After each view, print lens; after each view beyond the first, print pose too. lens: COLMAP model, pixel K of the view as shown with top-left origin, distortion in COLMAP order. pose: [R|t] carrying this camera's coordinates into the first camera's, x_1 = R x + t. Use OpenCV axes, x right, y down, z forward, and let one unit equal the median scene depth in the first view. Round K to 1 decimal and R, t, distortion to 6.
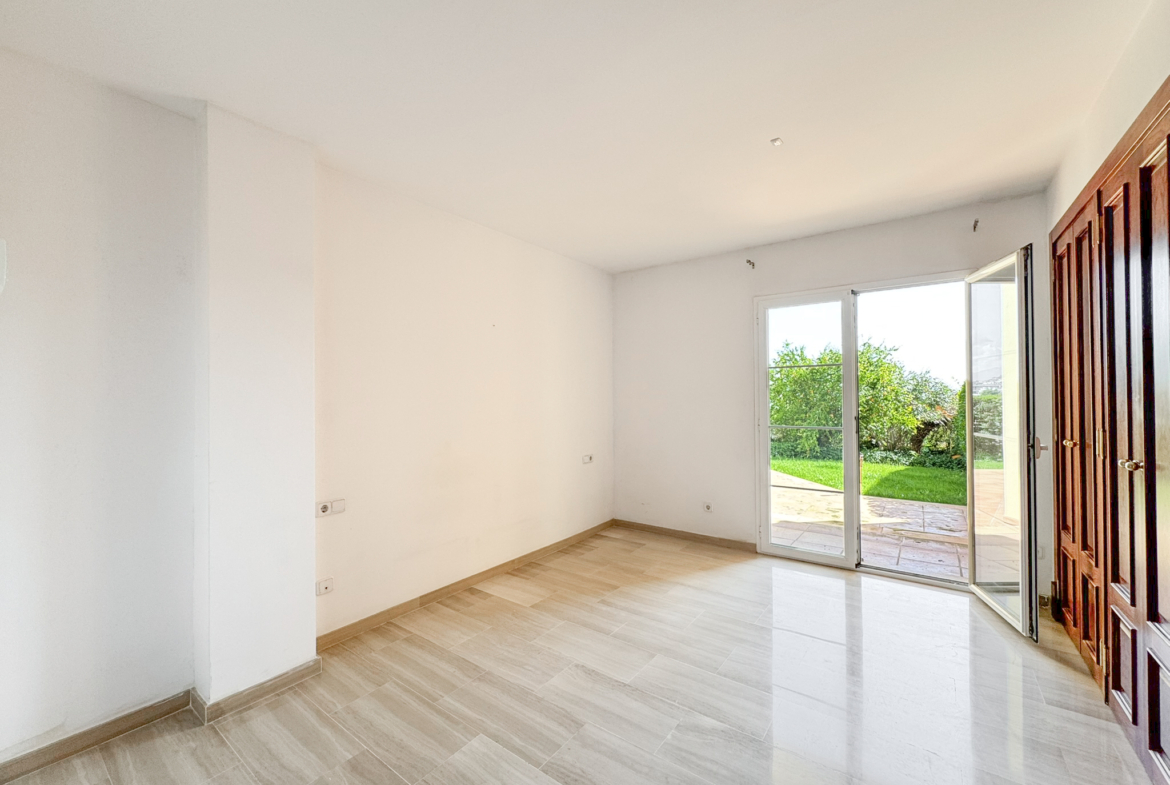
lens RADIAL K [[466.5, 0, 585.0], [0, 466.5, 392.5], [0, 0, 1]] dist [-0.001533, -0.000090]
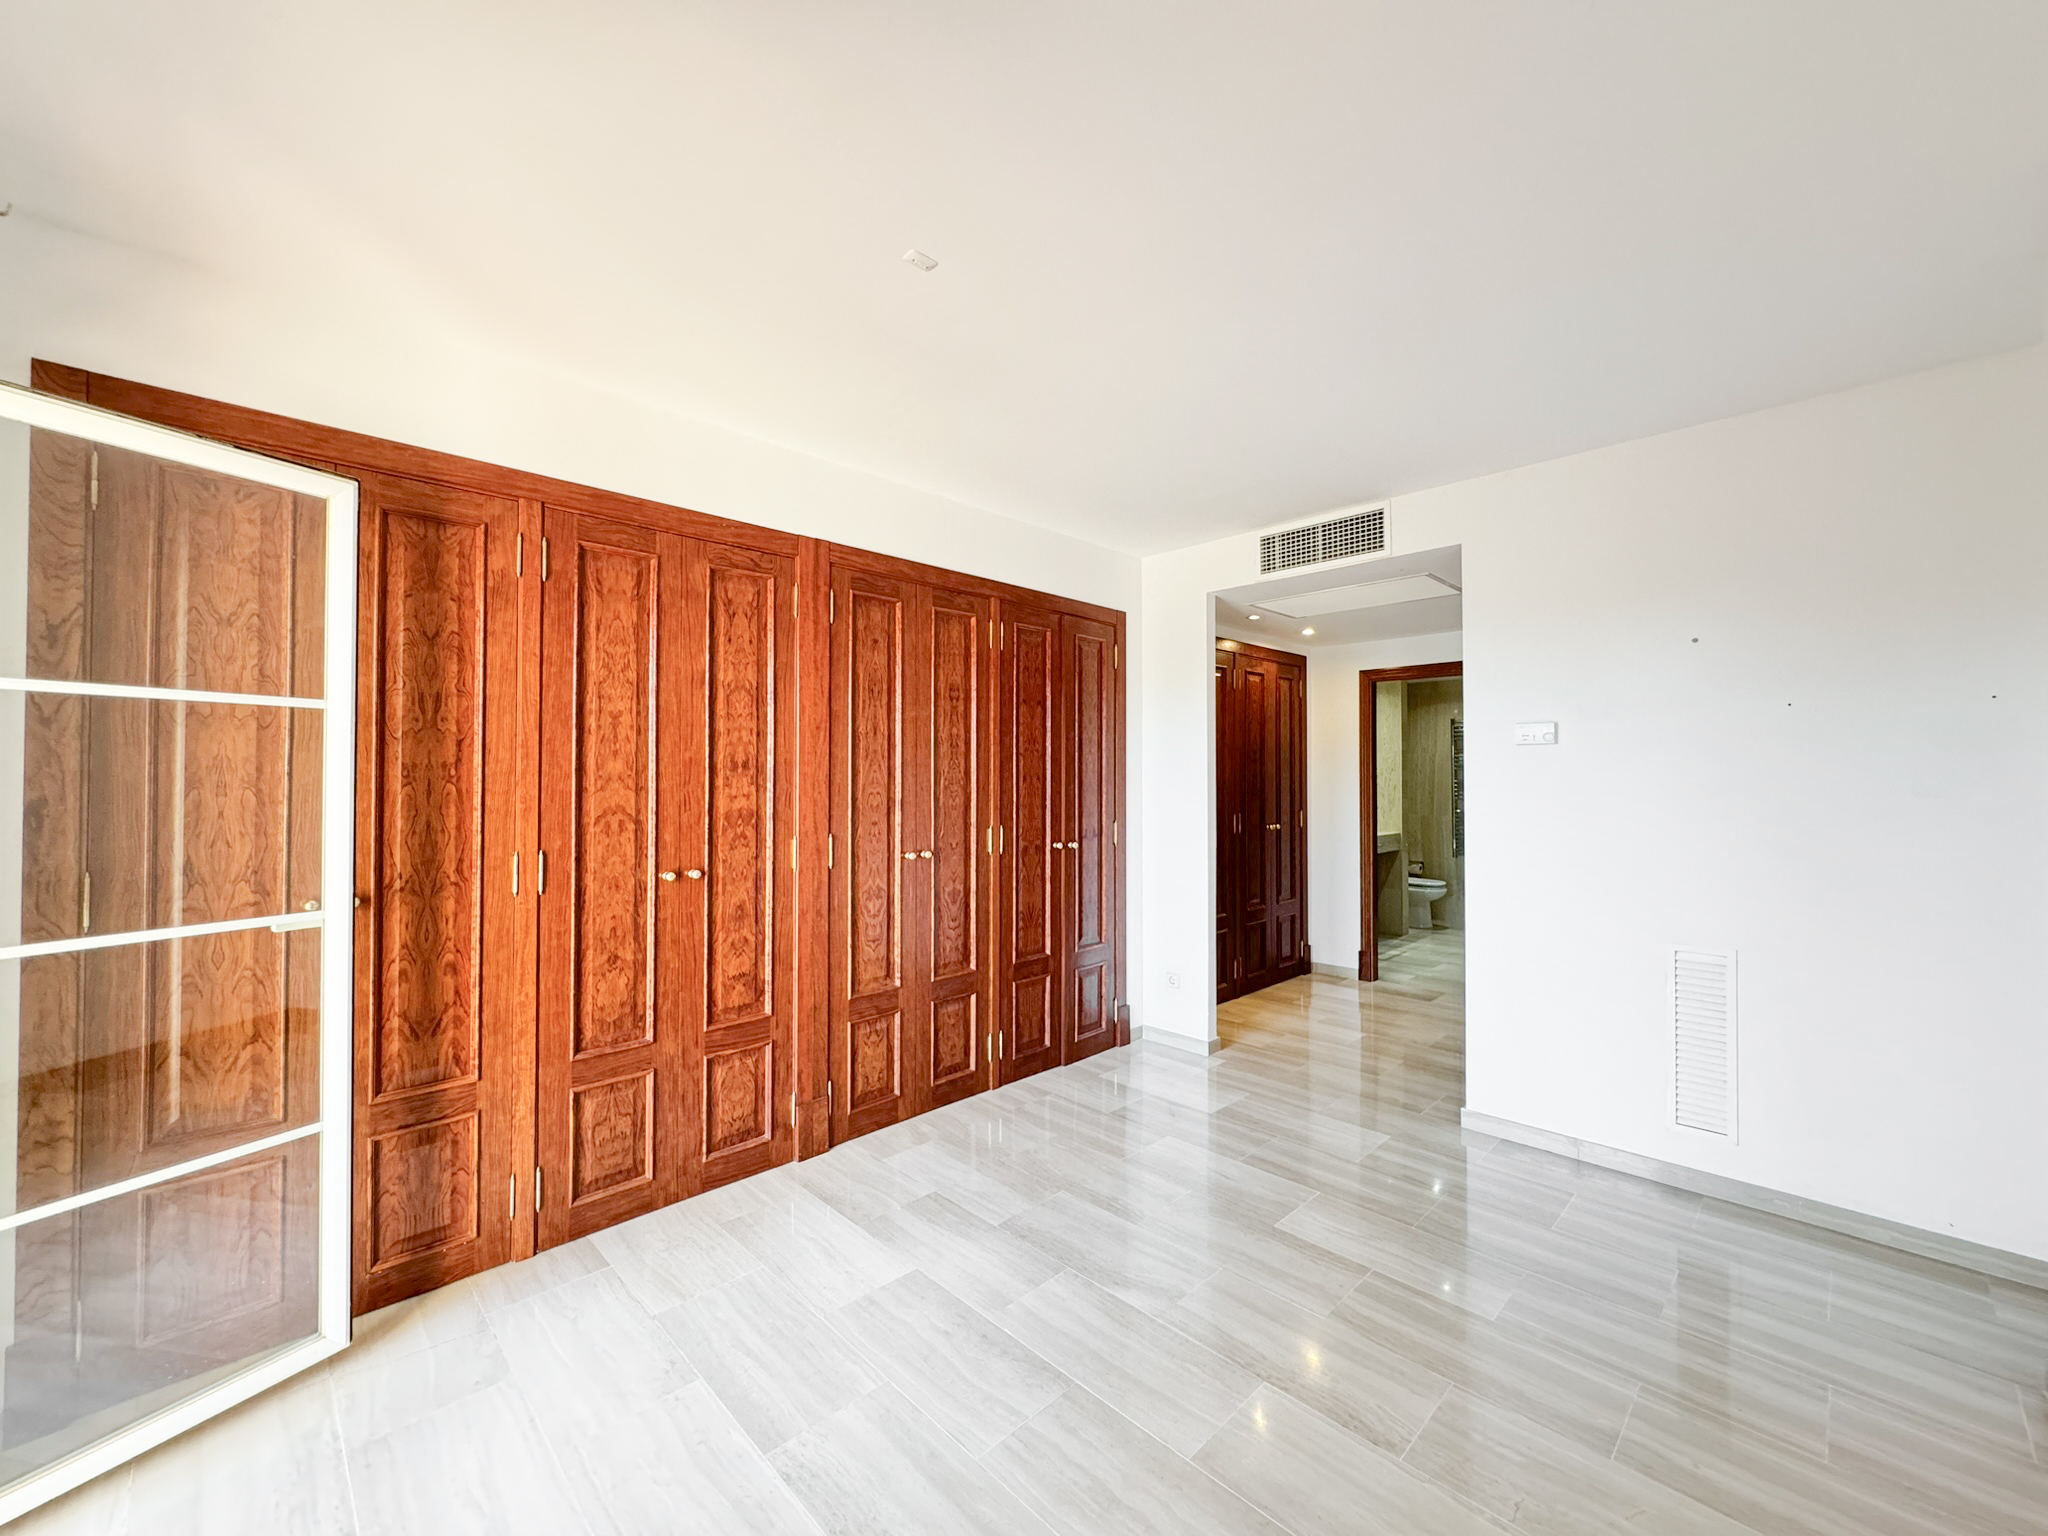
lens RADIAL K [[819.9, 0, 1024.0], [0, 819.9, 768.0], [0, 0, 1]] dist [-0.002856, -0.000204]
pose [[-0.987650, 0.009358, 0.156394, 0.064267], [0.006103, 0.999755, -0.021281, -0.005222], [-0.156555, -0.020064, -0.987465, 0.608524]]
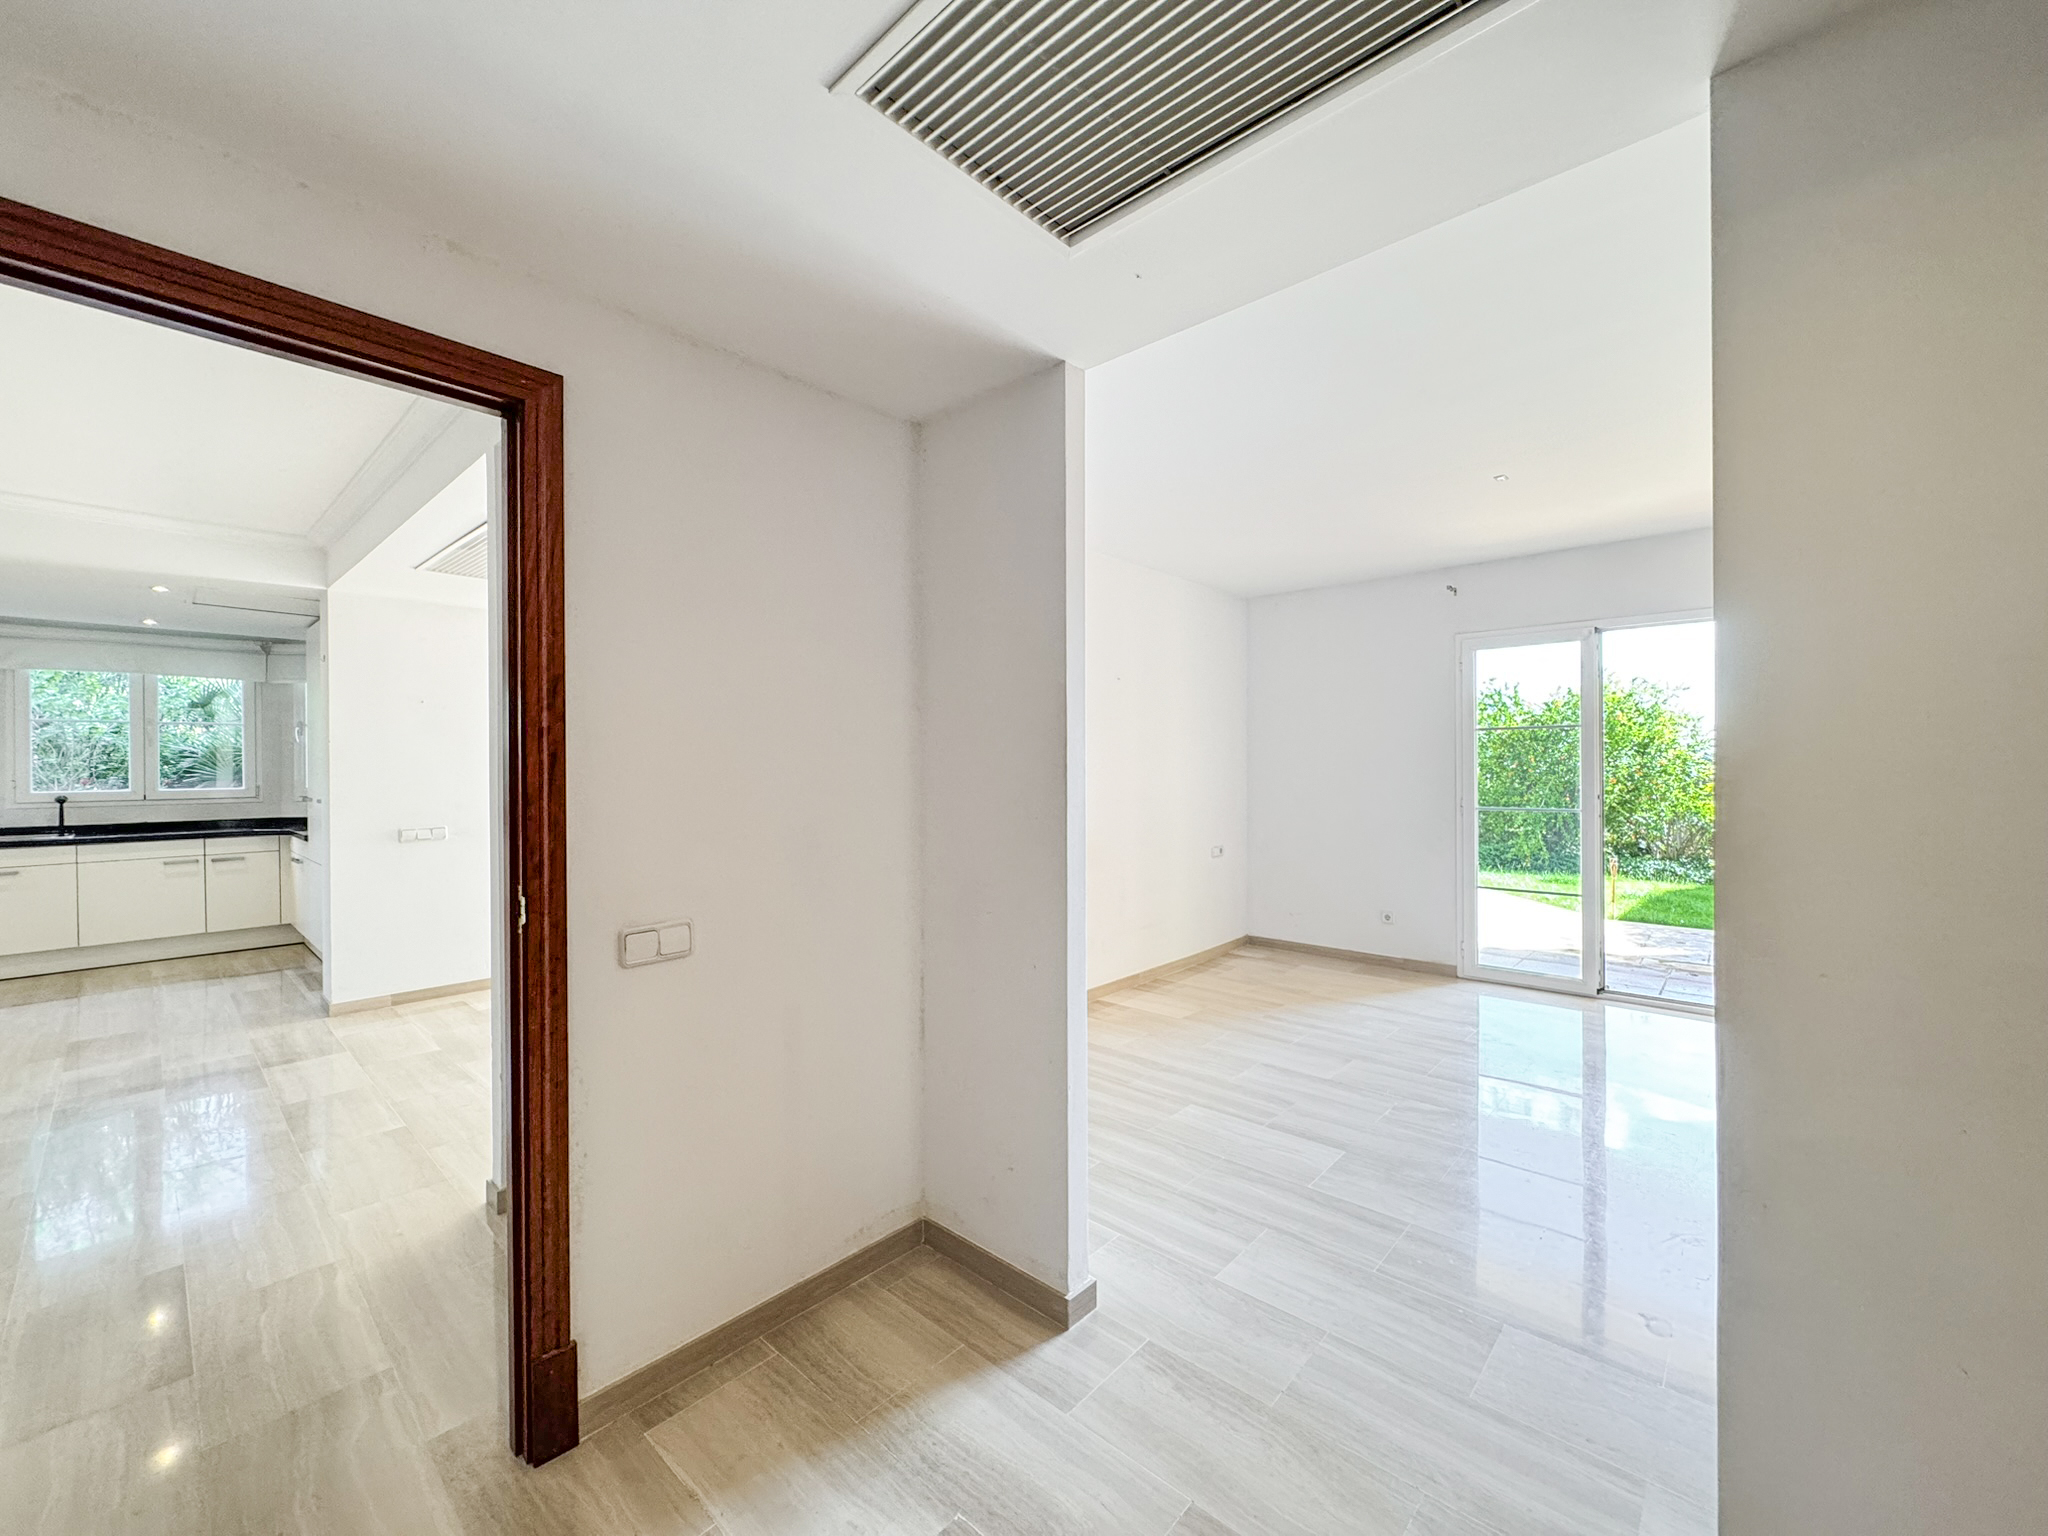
lens RADIAL K [[819.9, 0, 1024.0], [0, 819.9, 768.0], [0, 0, 1]] dist [-0.002856, -0.000204]
pose [[0.994966, 0.002795, -0.100178, -0.110071], [-0.001580, 0.999924, 0.012208, -0.003776], [0.100204, -0.011988, 0.994895, -0.212255]]
